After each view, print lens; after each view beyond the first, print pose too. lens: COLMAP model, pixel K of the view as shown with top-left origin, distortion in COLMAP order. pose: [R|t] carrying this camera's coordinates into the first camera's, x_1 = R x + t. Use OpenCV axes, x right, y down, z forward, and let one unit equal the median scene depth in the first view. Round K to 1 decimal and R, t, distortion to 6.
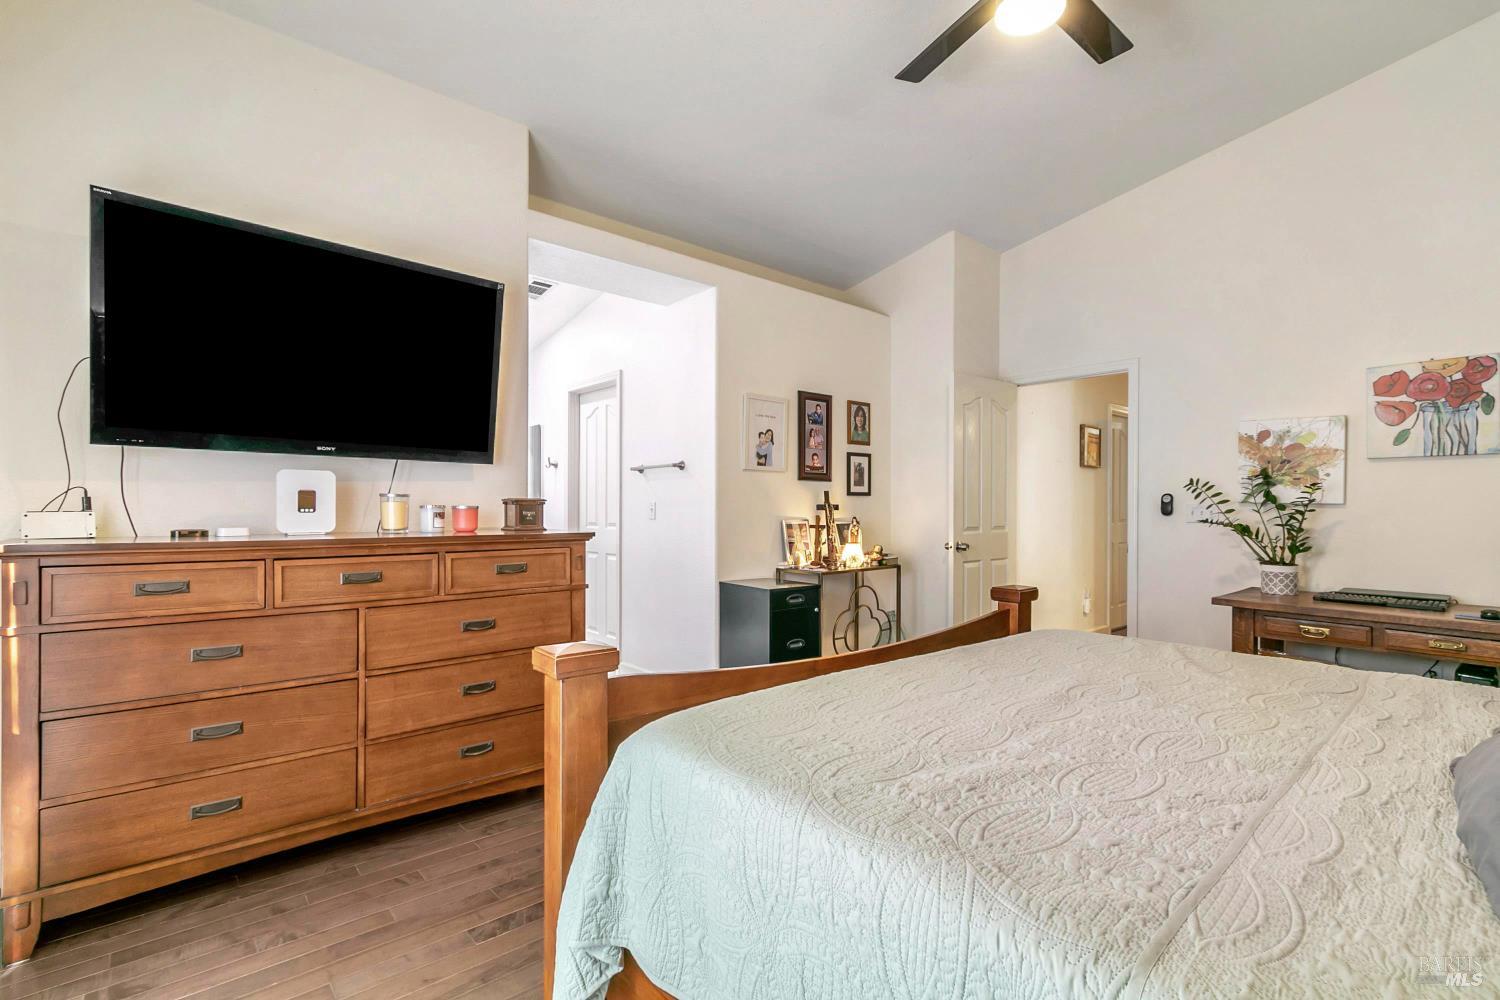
lens RADIAL K [[687.0, 0, 741.6], [0, 687.0, 501.1], [0, 0, 1]] dist [0.001394, -0.002476]
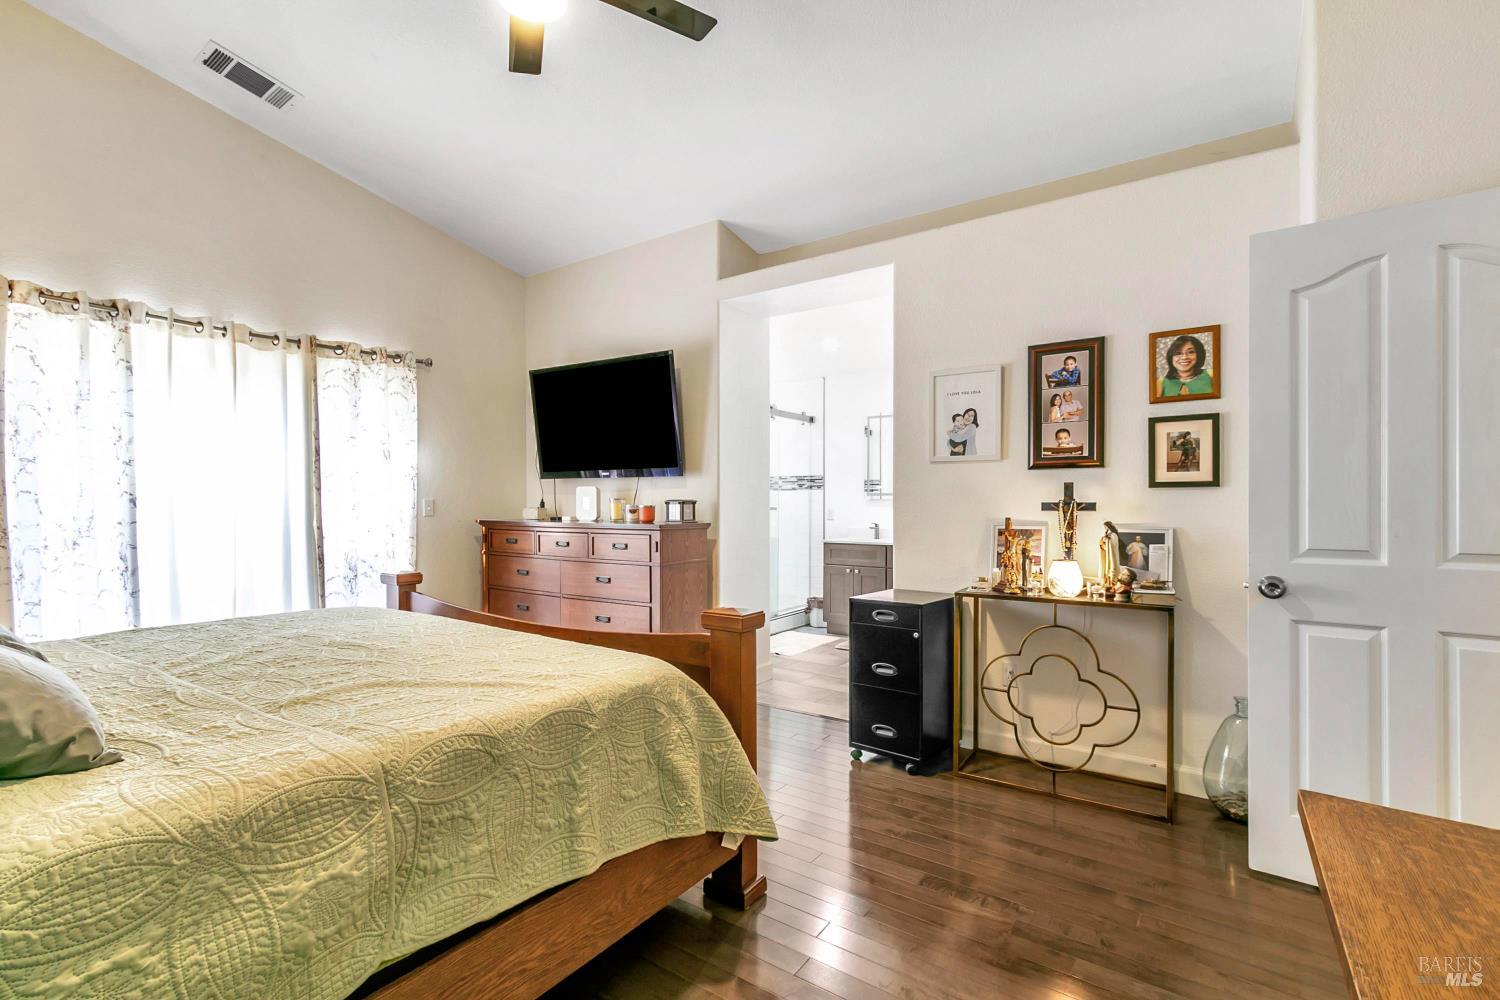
lens RADIAL K [[687.0, 0, 739.7], [0, 687.0, 505.6], [0, 0, 1]] dist [0.001394, -0.002476]
pose [[0.242896, -0.008854, -0.970012, 0.696691], [0.002371, 0.999961, -0.008534, 0.012847], [0.970049, -0.000227, 0.242908, 0.514146]]
